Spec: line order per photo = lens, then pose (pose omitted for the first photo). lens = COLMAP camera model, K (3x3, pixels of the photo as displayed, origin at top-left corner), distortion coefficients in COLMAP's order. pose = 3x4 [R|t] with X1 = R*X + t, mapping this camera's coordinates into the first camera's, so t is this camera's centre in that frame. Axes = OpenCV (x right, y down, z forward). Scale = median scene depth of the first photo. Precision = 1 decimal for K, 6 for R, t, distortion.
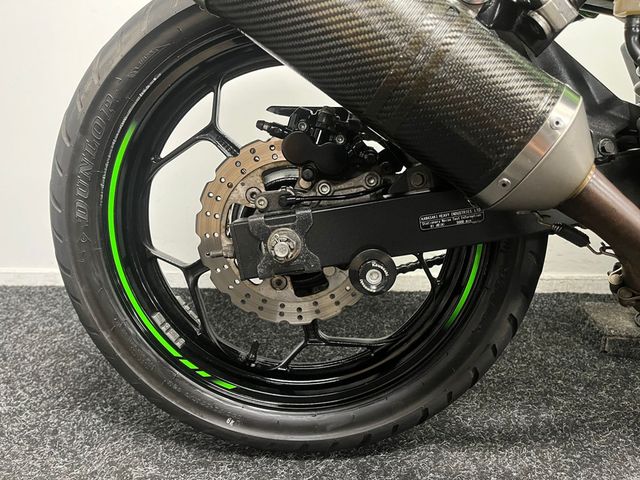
lens RADIAL K [[484.3, 0, 320.0], [0, 484.3, 240.0], [0, 0, 1]] dist [0.089040, -0.138238]
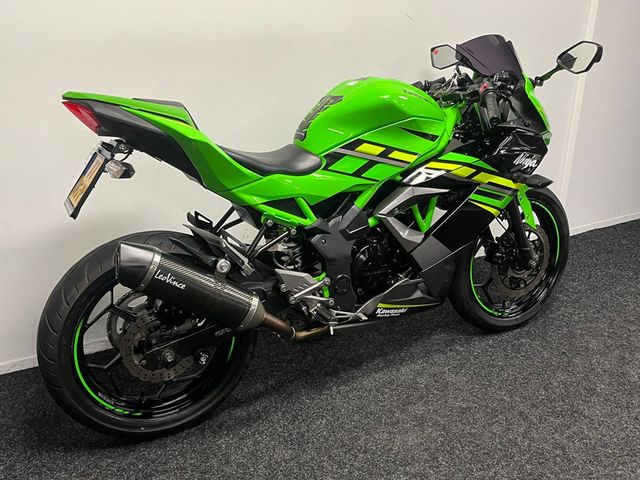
lens RADIAL K [[619.0, 0, 320.0], [0, 619.0, 240.0], [0, 0, 1]] dist [0.002503, -0.001919]
pose [[0.867057, -0.191745, 0.459832, -0.673391], [0.143396, 0.979962, 0.138246, -0.820373], [-0.477126, -0.053929, 0.877179, -1.996628]]
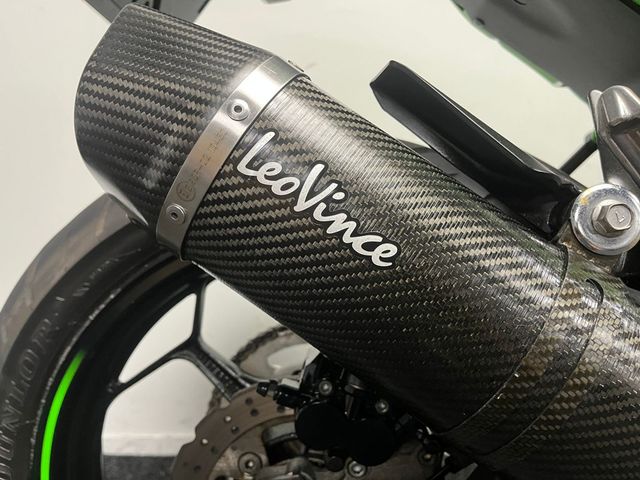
lens RADIAL K [[484.3, 0, 320.0], [0, 484.3, 240.0], [0, 0, 1]] dist [0.089040, -0.138238]
pose [[0.999584, -0.013732, 0.025354, -0.049497], [0.017089, 0.990380, -0.137318, -0.295386], [-0.023224, 0.137694, 0.990203, 0.265190]]
